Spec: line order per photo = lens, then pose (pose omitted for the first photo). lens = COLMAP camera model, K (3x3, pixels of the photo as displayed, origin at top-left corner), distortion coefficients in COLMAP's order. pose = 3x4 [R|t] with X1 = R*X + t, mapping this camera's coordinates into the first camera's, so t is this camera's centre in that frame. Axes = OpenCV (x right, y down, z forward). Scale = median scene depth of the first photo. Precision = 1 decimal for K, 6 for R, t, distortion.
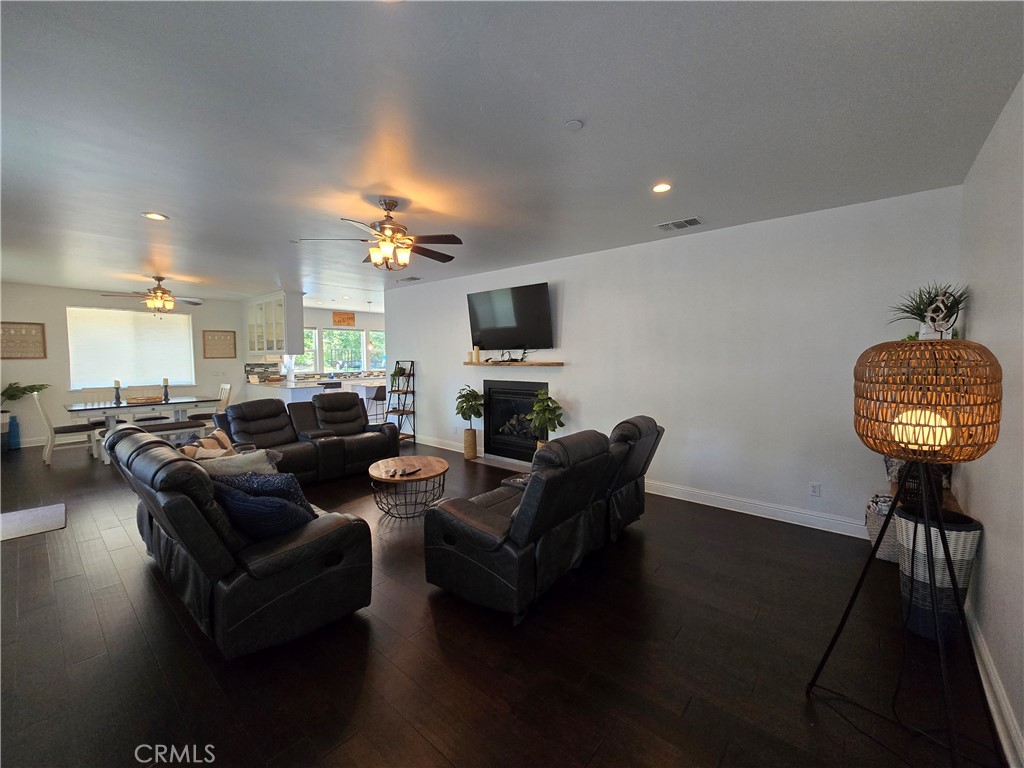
lens RADIAL K [[419.2, 0, 515.8], [0, 419.2, 382.5], [0, 0, 1]] dist [0.000017, -0.000118]
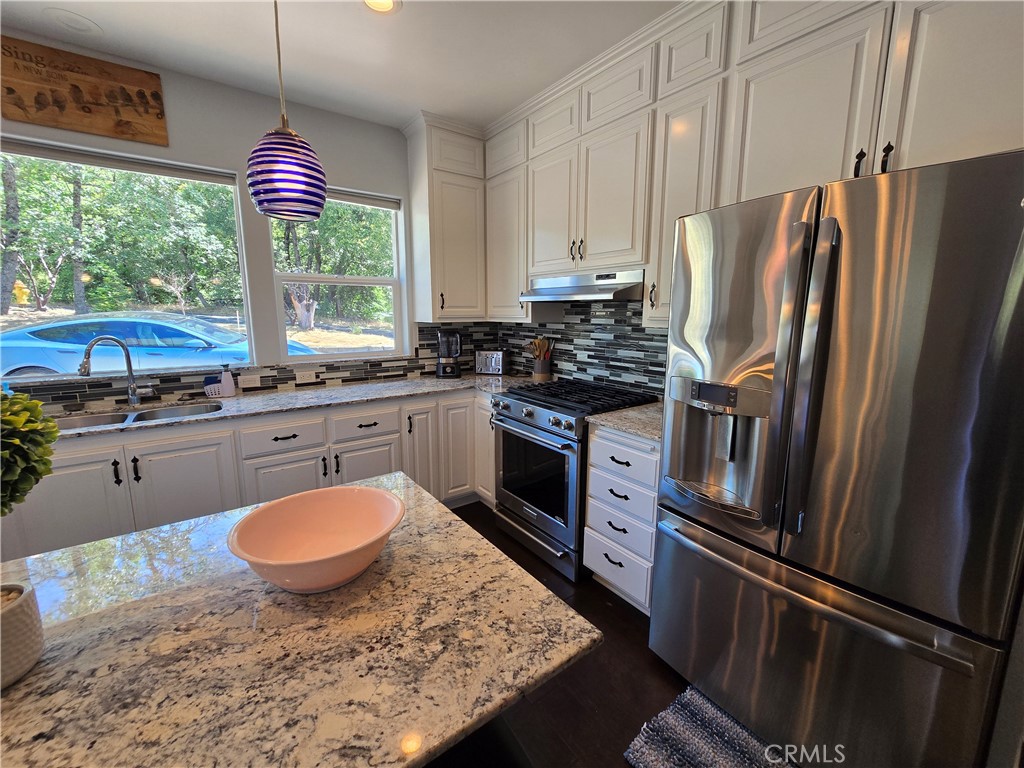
lens RADIAL K [[419.2, 0, 511.6], [0, 419.2, 379.6], [0, 0, 1]] dist [0.000017, -0.000118]
pose [[0.971164, 0.045822, -0.233968, -0.171536], [-0.021624, 0.994241, 0.104959, -0.047670], [0.237430, -0.096873, 0.966562, 0.828389]]
